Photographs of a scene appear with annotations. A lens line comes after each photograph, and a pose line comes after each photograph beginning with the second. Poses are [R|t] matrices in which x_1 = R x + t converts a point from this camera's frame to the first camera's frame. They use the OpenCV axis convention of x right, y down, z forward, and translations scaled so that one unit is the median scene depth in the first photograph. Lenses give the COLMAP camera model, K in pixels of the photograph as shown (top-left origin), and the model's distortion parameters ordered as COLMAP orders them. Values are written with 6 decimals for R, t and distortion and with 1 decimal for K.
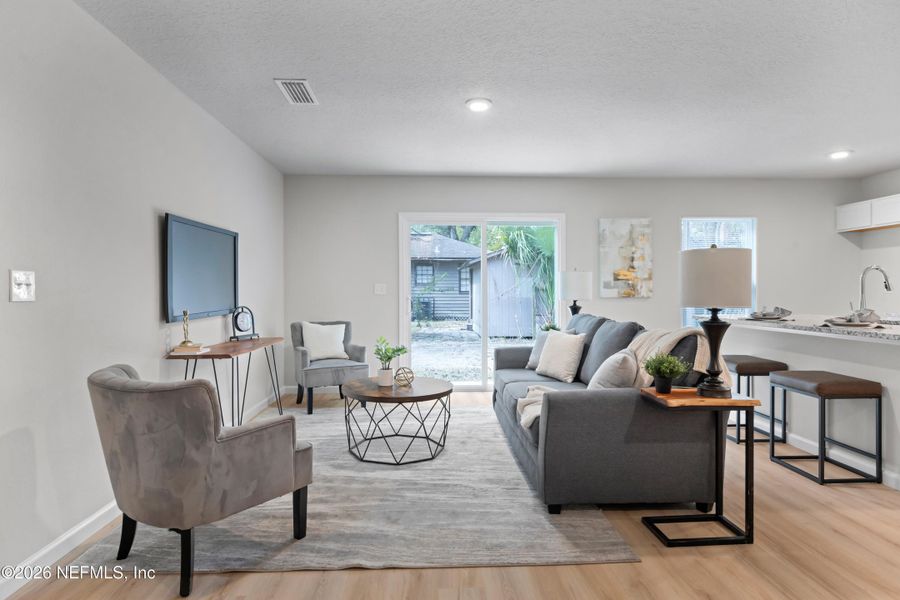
lens RADIAL K [[505.4, 0, 444.3], [0, 505.4, 295.8], [0, 0, 1]] dist [-0.007549, 0.000985]
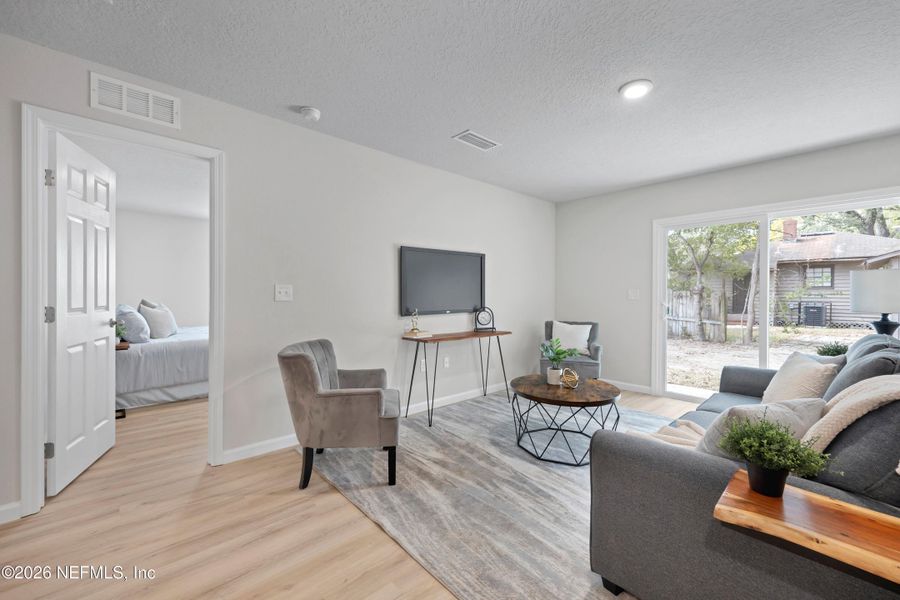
lens RADIAL K [[365.3, 0, 445.9], [0, 365.3, 295.6], [0, 0, 1]] dist [0.004224, -0.000118]
pose [[0.636142, 0.008679, -0.771524, 0.323087], [-0.011581, 0.999931, 0.001699, -0.010777], [0.771485, 0.007854, 0.636199, 0.296823]]
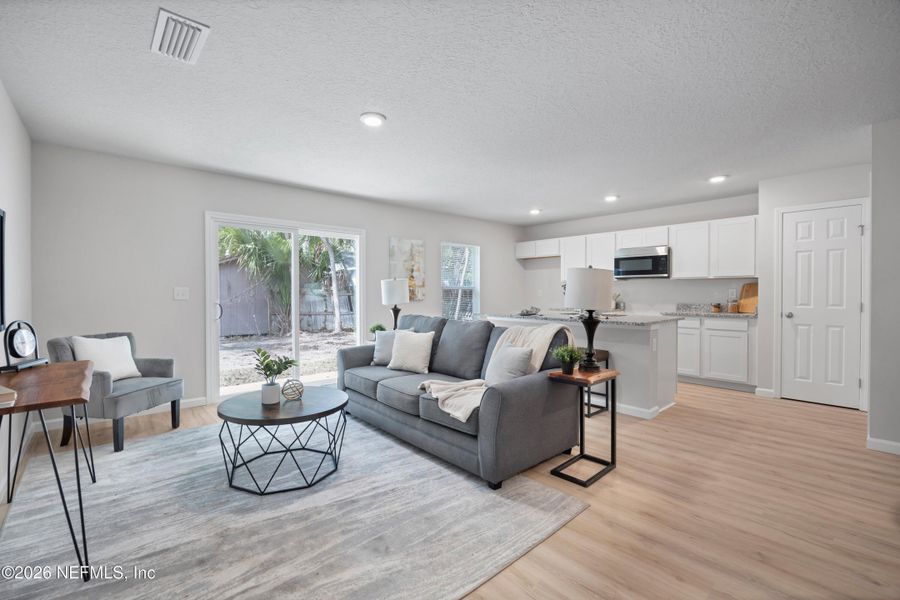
lens RADIAL K [[392.6, 0, 447.7], [0, 392.6, 297.1], [0, 0, 1]] dist [-0.019937, 0.000523]
pose [[0.772464, -0.004235, 0.635045, -0.295187], [0.003337, 0.999991, 0.002610, -0.010355], [-0.635050, 0.000103, 0.772471, 0.247338]]
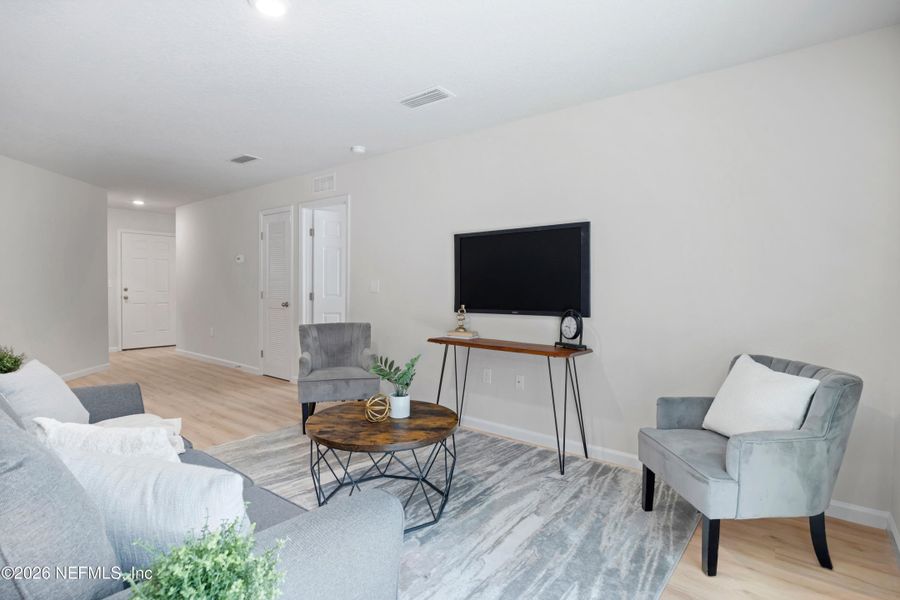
lens RADIAL K [[447.4, 0, 447.5], [0, 447.4, 293.1], [0, 0, 1]] dist [-0.002719, -0.000136]
pose [[-0.661404, 0.022123, -0.749704, 0.317666], [-0.002861, 0.999483, 0.032017, -0.032035], [0.750024, 0.023321, -0.660999, 1.408620]]
